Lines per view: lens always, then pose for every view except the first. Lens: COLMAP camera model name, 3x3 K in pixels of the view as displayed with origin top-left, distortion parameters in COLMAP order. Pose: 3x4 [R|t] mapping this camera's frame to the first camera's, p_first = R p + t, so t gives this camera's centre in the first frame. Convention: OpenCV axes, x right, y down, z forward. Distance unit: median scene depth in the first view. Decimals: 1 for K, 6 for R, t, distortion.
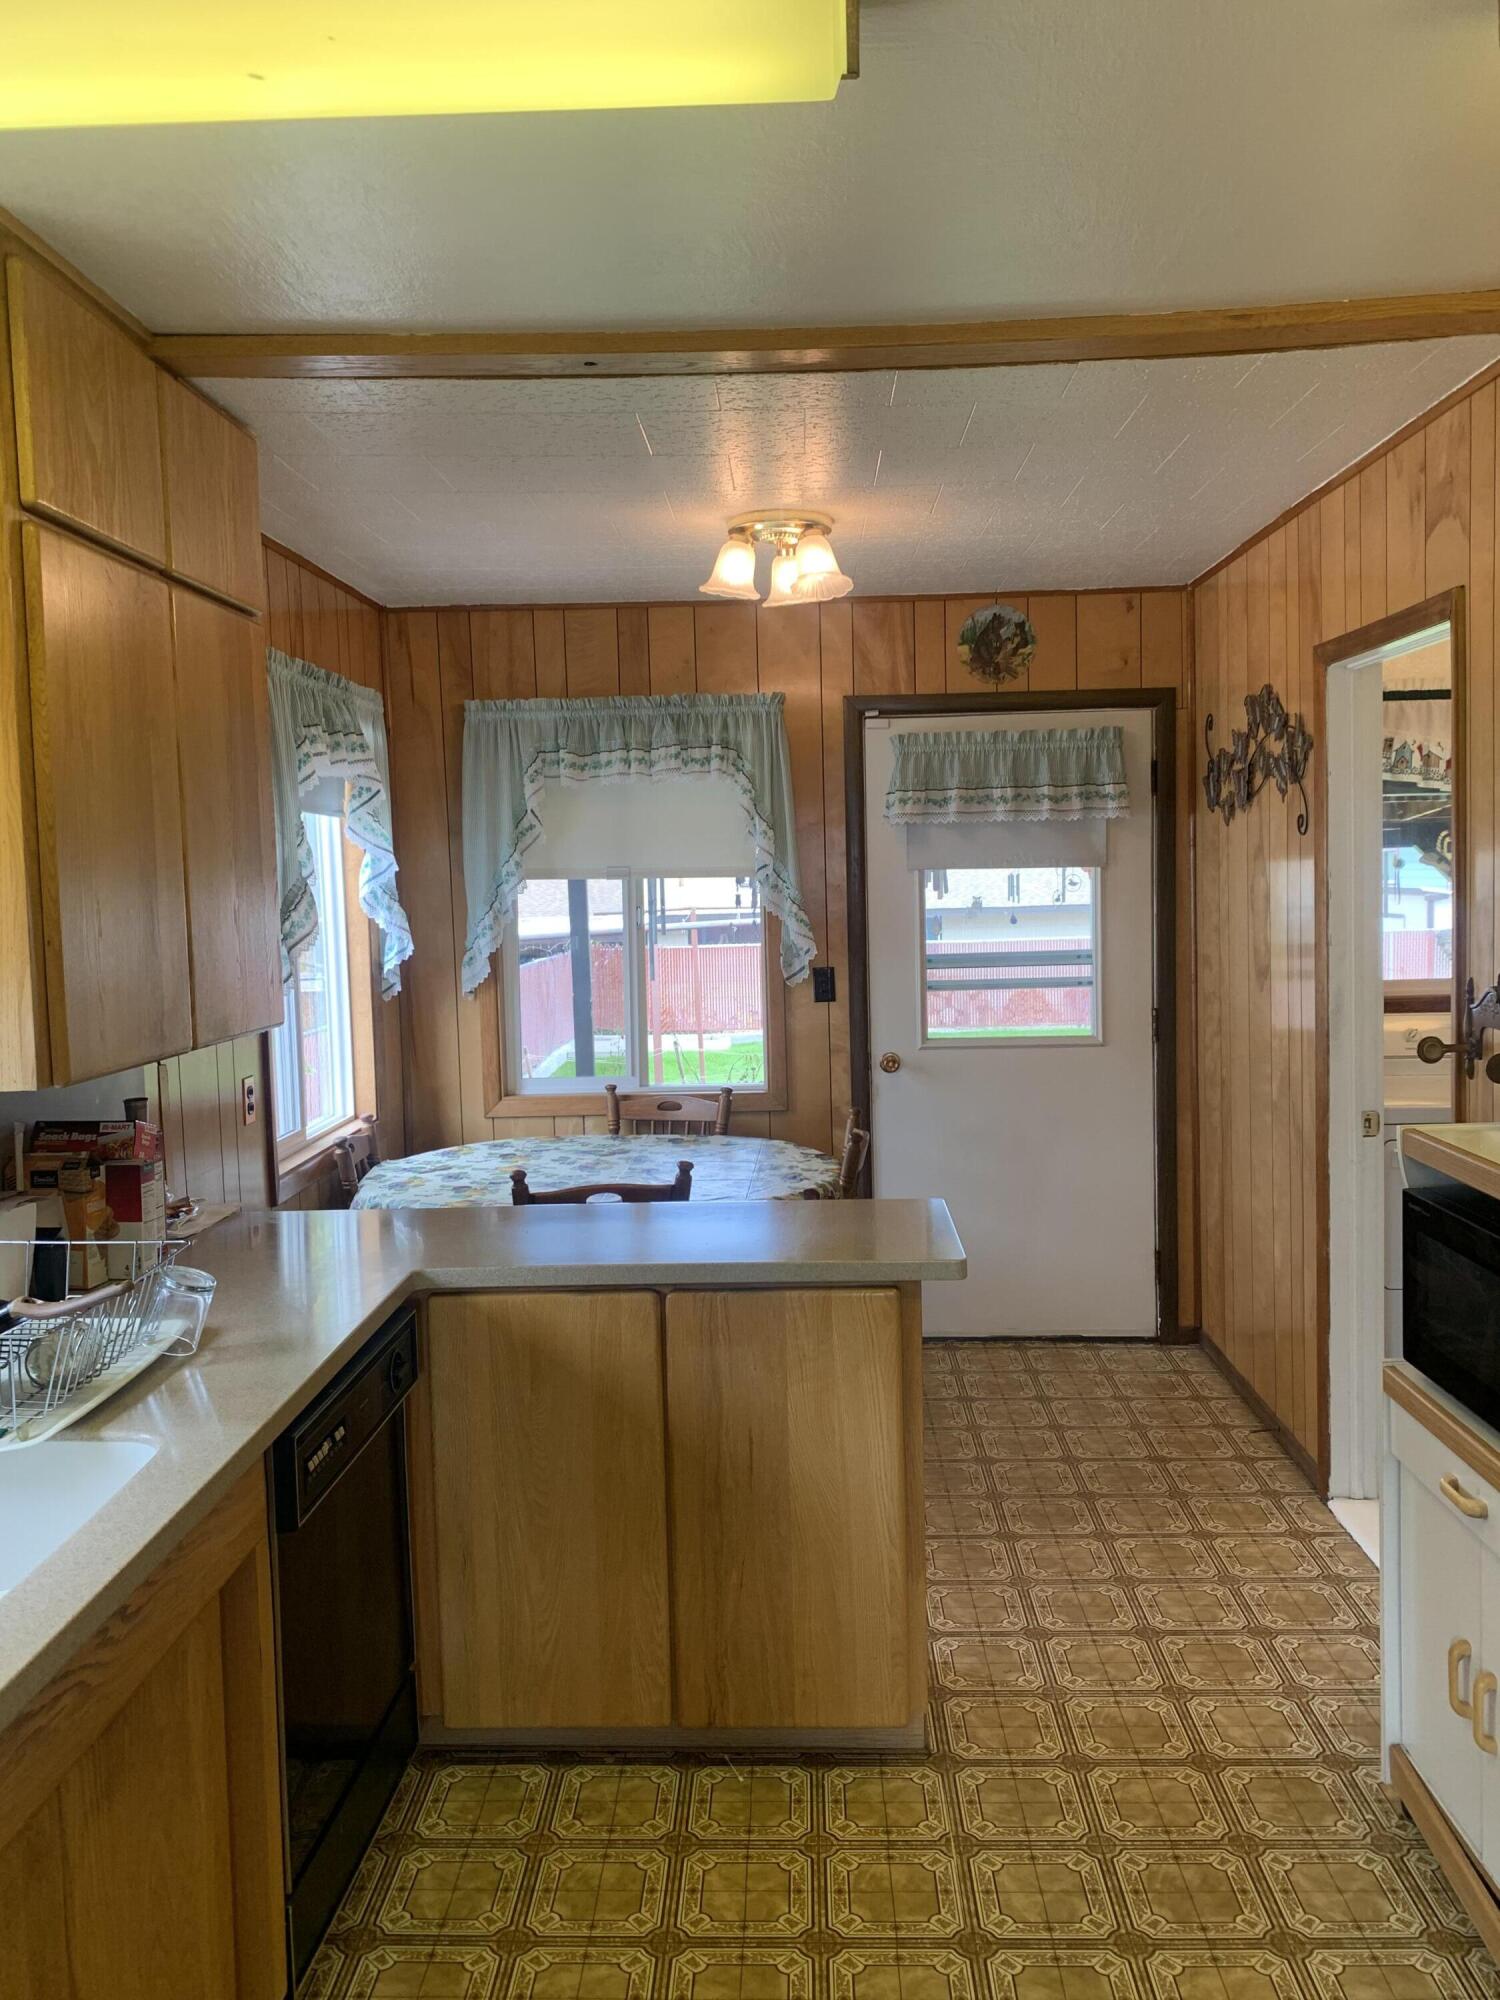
lens RADIAL K [[1520.5, 0, 750.0], [0, 1520.5, 1000.0], [0, 0, 1]] dist [0.043104, -0.047413]
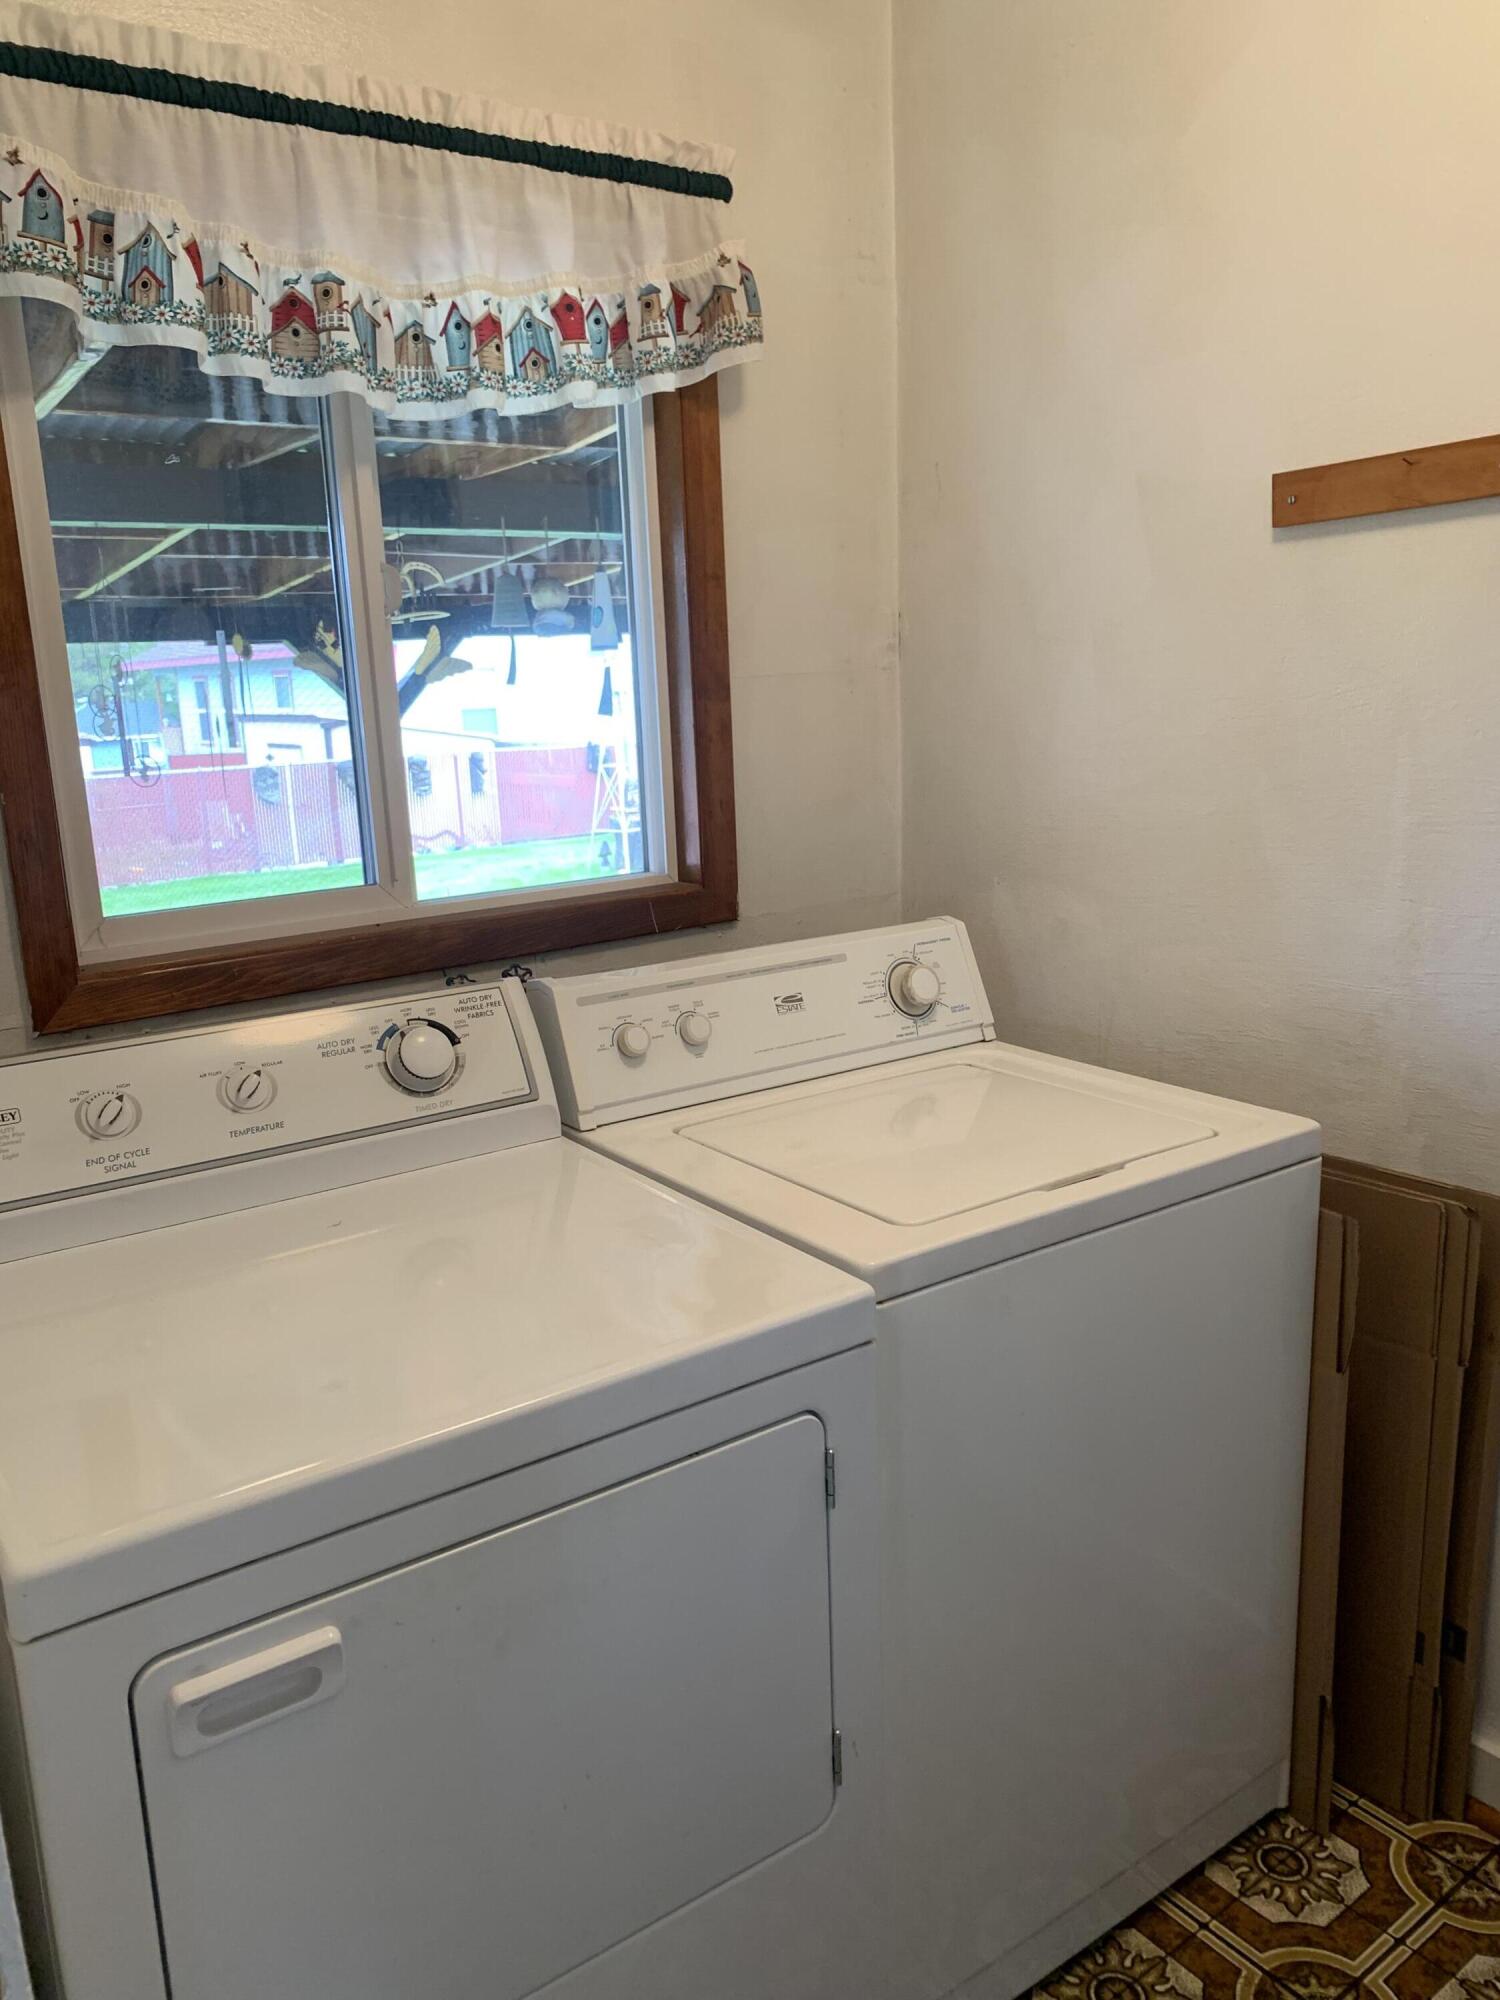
lens RADIAL K [[1520.5, 0, 750.0], [0, 1520.5, 1000.0], [0, 0, 1]] dist [0.043104, -0.047413]
pose [[0.776434, -0.131470, 0.616333, 0.301133], [0.064066, 0.989397, 0.130340, -0.036903], [-0.626934, -0.061714, 0.776624, 0.646901]]
